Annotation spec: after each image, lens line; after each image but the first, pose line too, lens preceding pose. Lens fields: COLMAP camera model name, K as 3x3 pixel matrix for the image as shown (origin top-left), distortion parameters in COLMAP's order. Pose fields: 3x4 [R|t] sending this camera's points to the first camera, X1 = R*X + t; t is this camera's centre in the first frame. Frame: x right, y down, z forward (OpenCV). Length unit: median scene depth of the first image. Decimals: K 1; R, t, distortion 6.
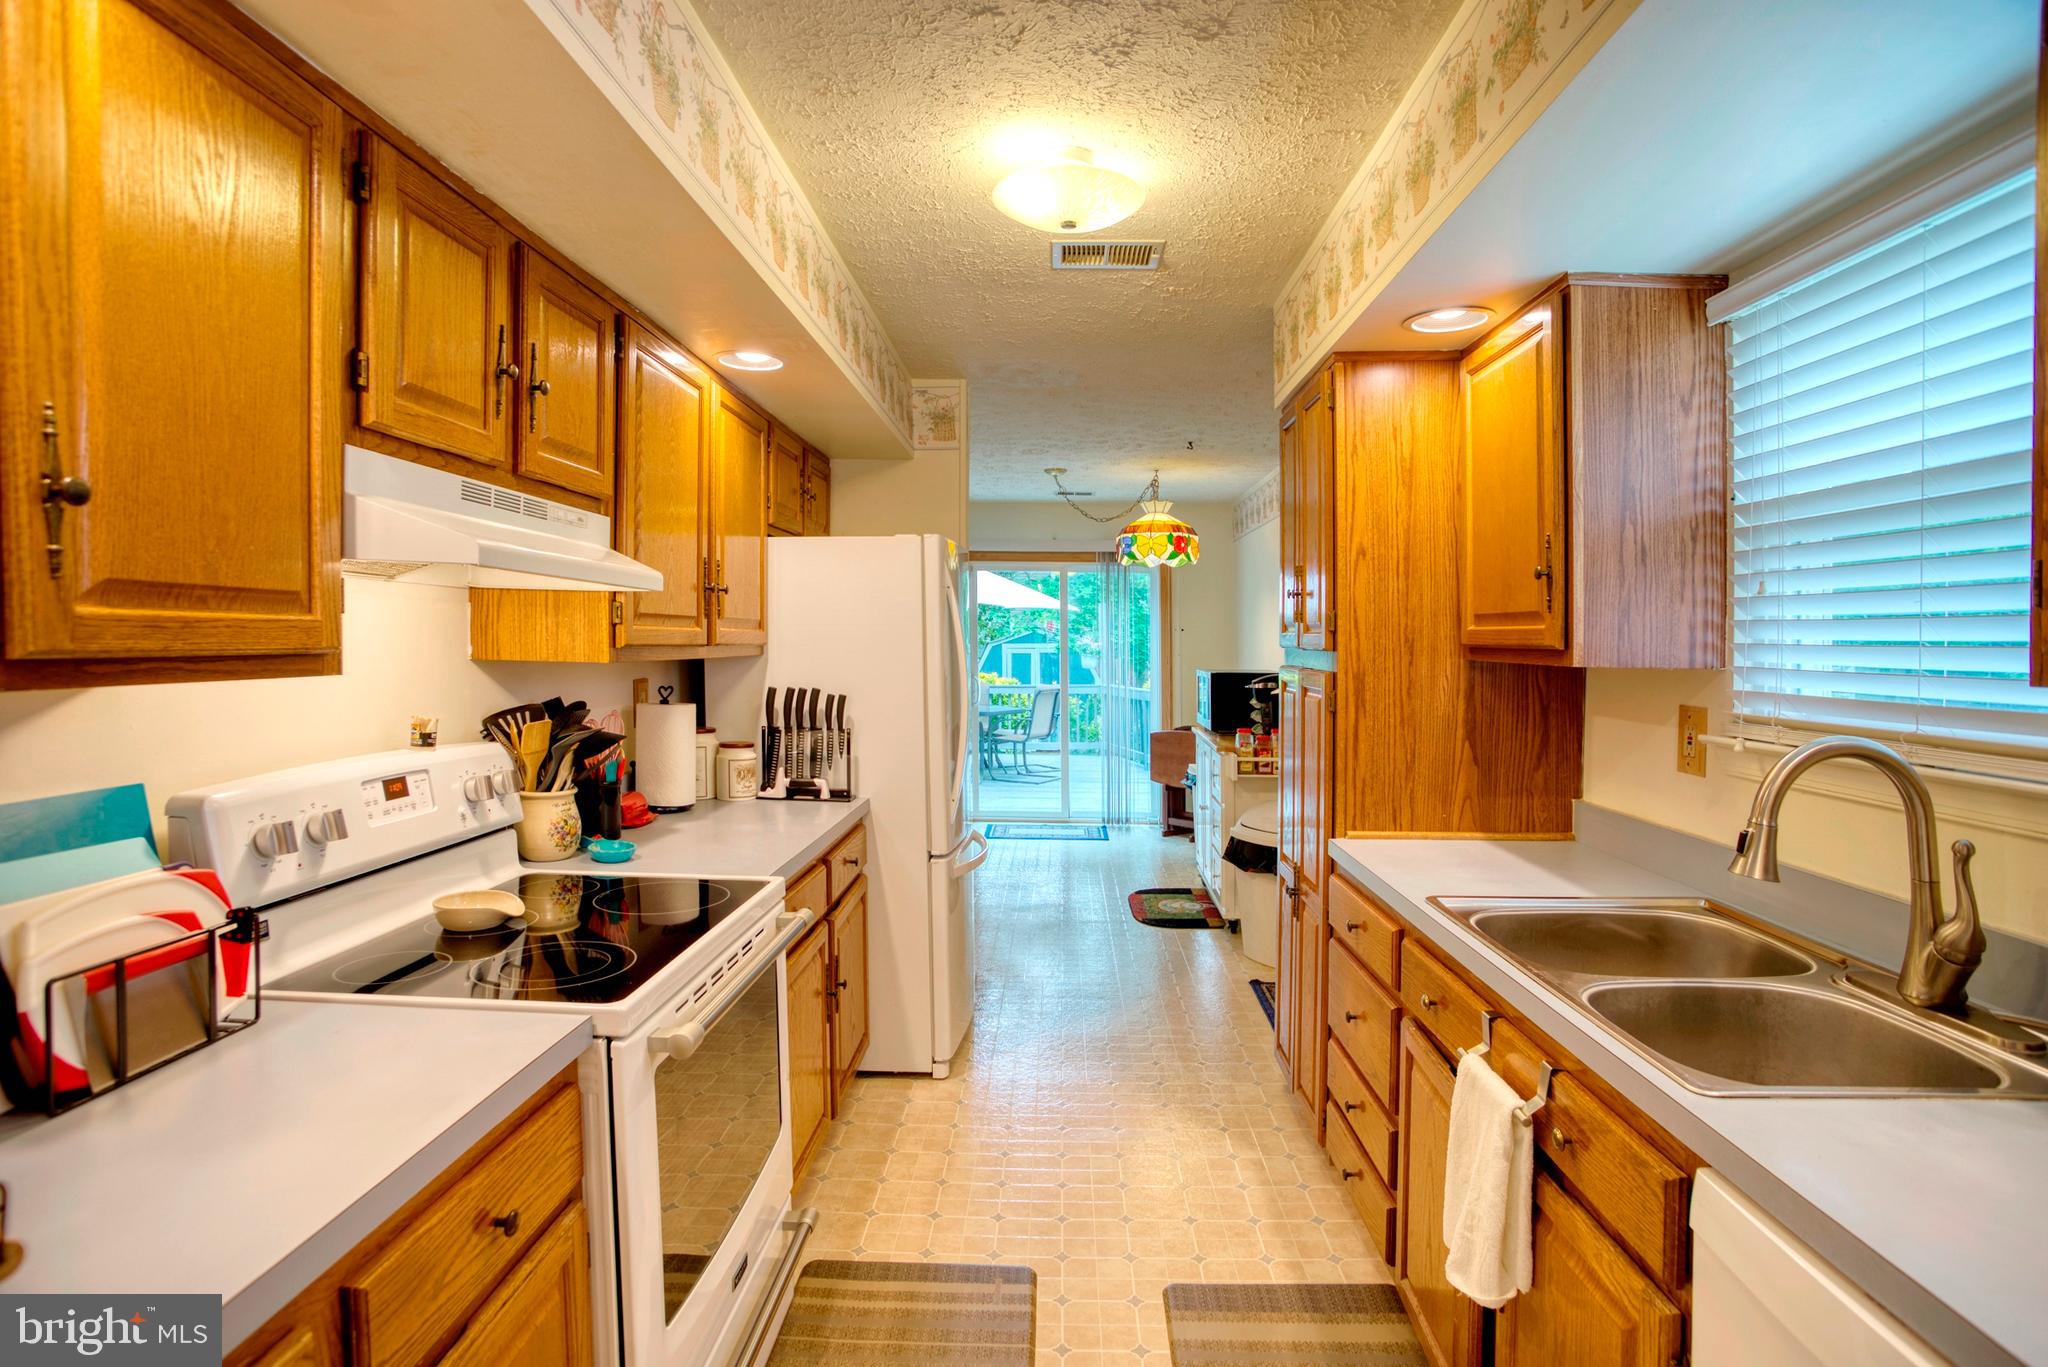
lens RADIAL K [[1083.4, 0, 1024.7], [0, 1083.4, 681.1], [0, 0, 1]] dist [-0.046751, 0.001680]
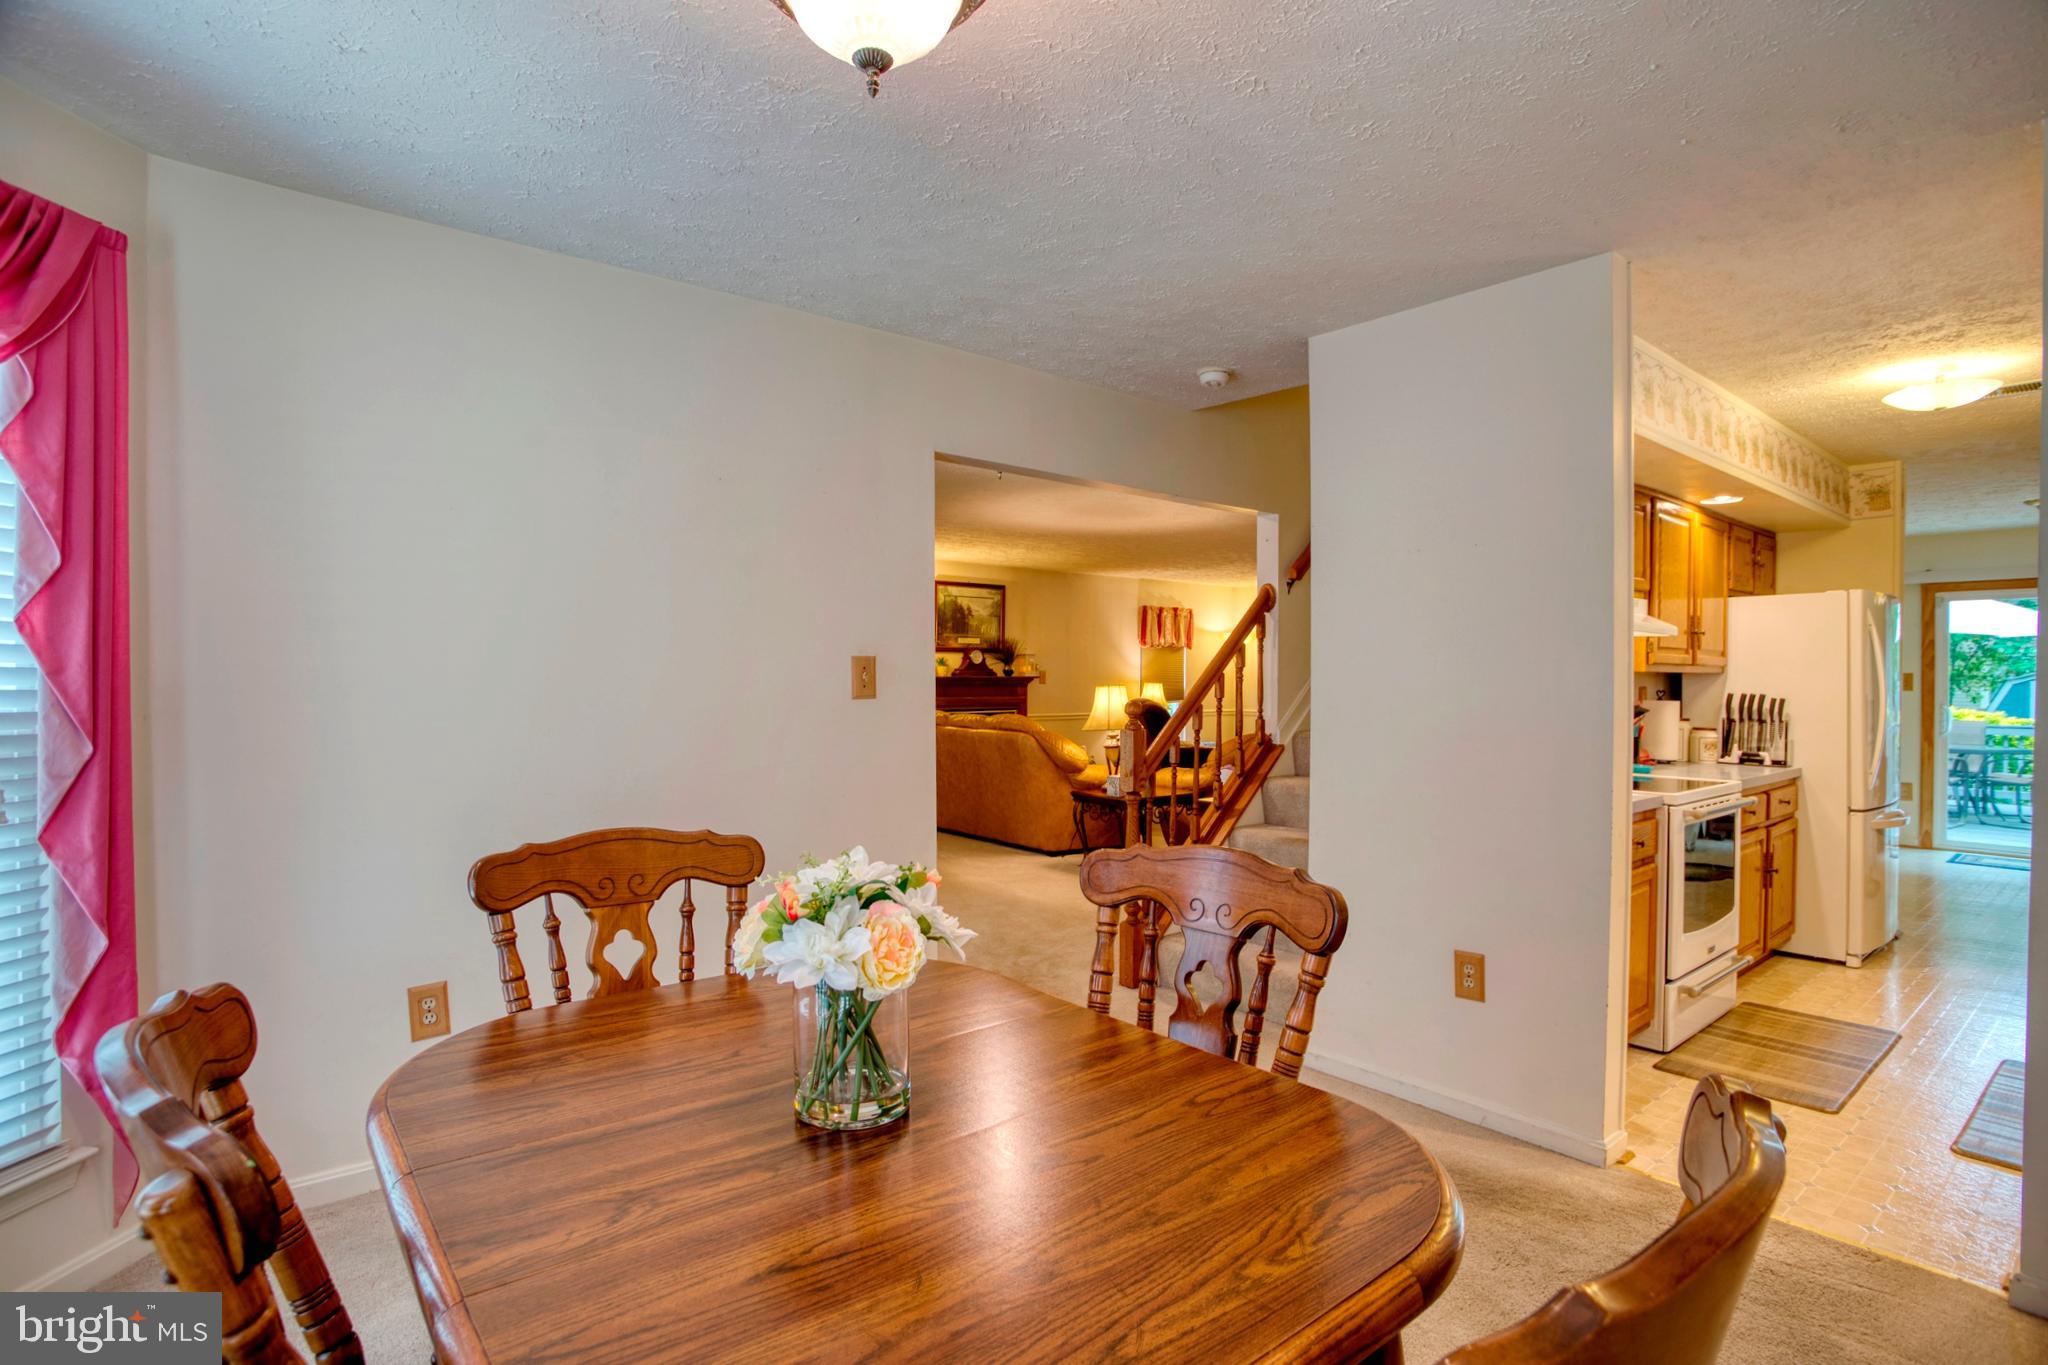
lens RADIAL K [[1083.4, 0, 1019.1], [0, 1083.4, 695.3], [0, 0, 1]] dist [-0.046751, 0.001680]
pose [[0.693588, 0.014198, -0.720232, 0.160020], [-0.029038, 0.999544, -0.008260, 0.051857], [0.719786, 0.026643, 0.693684, -0.814485]]
